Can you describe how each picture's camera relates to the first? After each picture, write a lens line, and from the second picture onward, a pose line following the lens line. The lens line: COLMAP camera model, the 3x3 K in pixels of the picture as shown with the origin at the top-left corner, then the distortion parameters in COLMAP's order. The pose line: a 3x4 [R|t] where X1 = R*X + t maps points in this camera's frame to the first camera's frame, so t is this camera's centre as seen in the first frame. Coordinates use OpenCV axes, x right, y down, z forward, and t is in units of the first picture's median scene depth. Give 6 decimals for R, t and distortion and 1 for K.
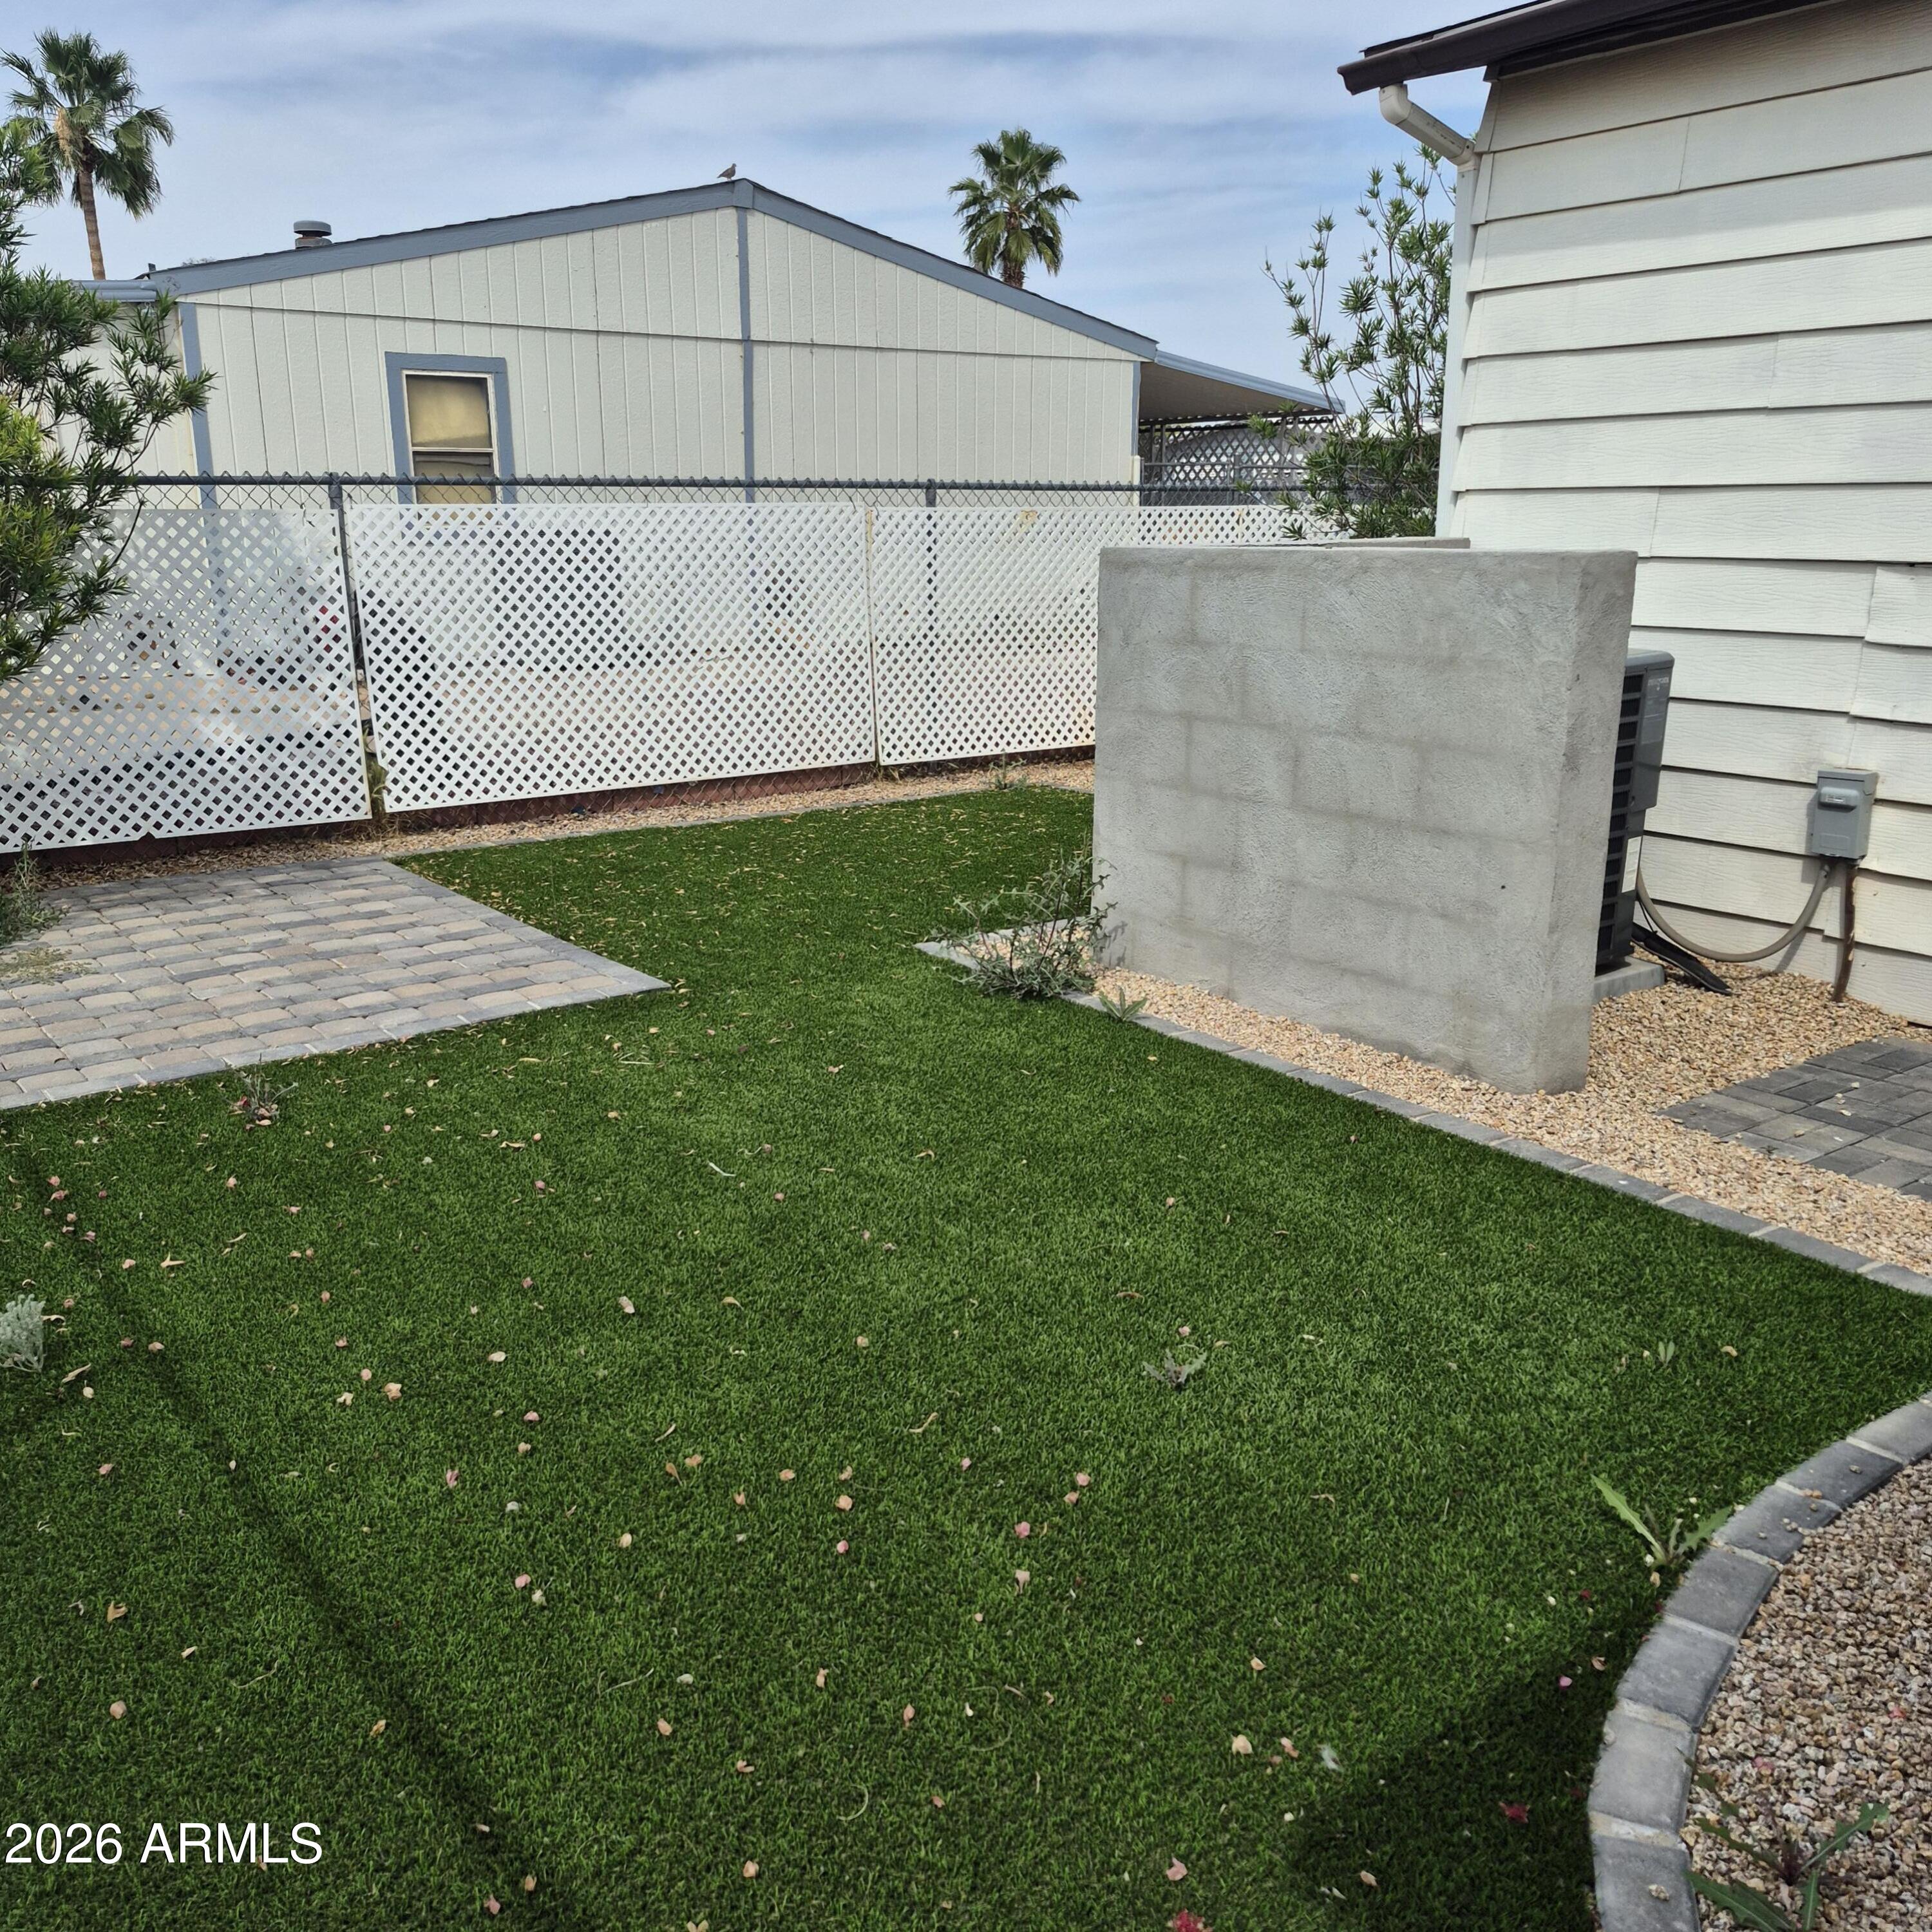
lens RADIAL K [[1758.0, 0, 940.7], [0, 1758.0, 961.1], [0, 0, 1]] dist [0.059007, -0.112822]
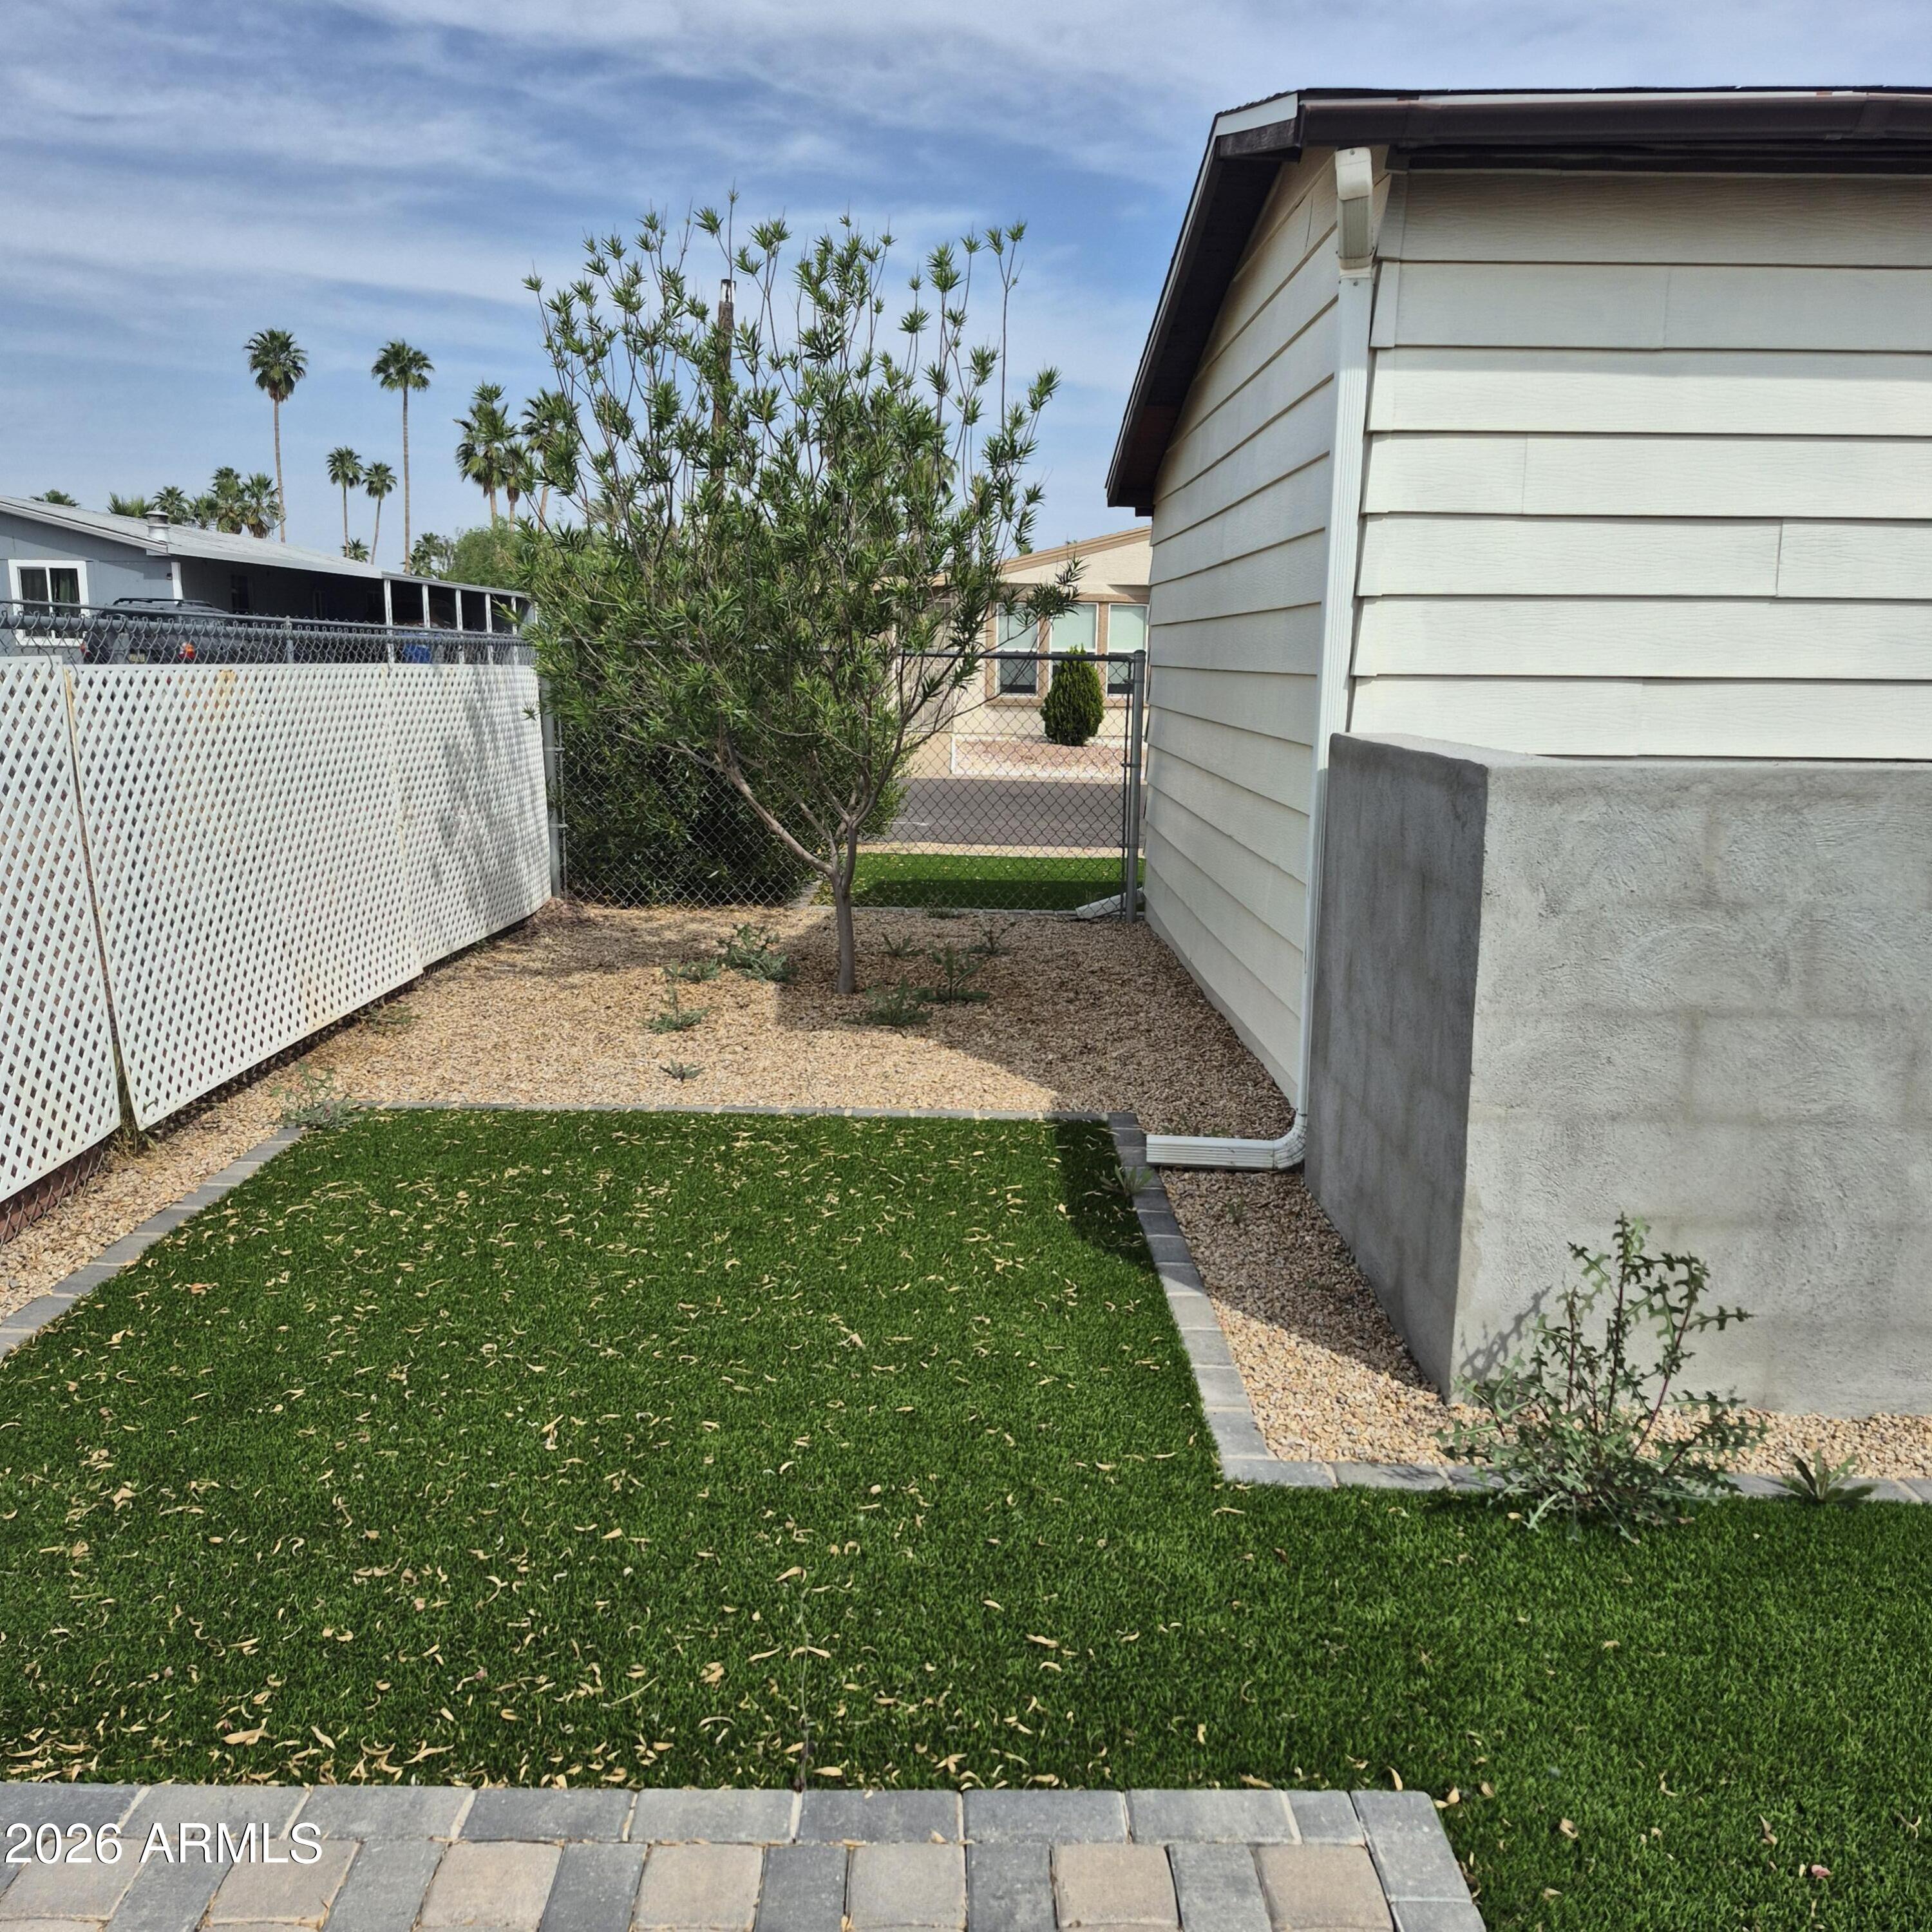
lens RADIAL K [[1758.0, 0, 969.8], [0, 1758.0, 976.8], [0, 0, 1]] dist [0.059007, -0.112822]
pose [[0.586608, -0.127722, 0.799737, -0.589943], [0.183924, 0.982693, 0.022032, -0.232514], [-0.788710, 0.134167, 0.599947, 0.869163]]
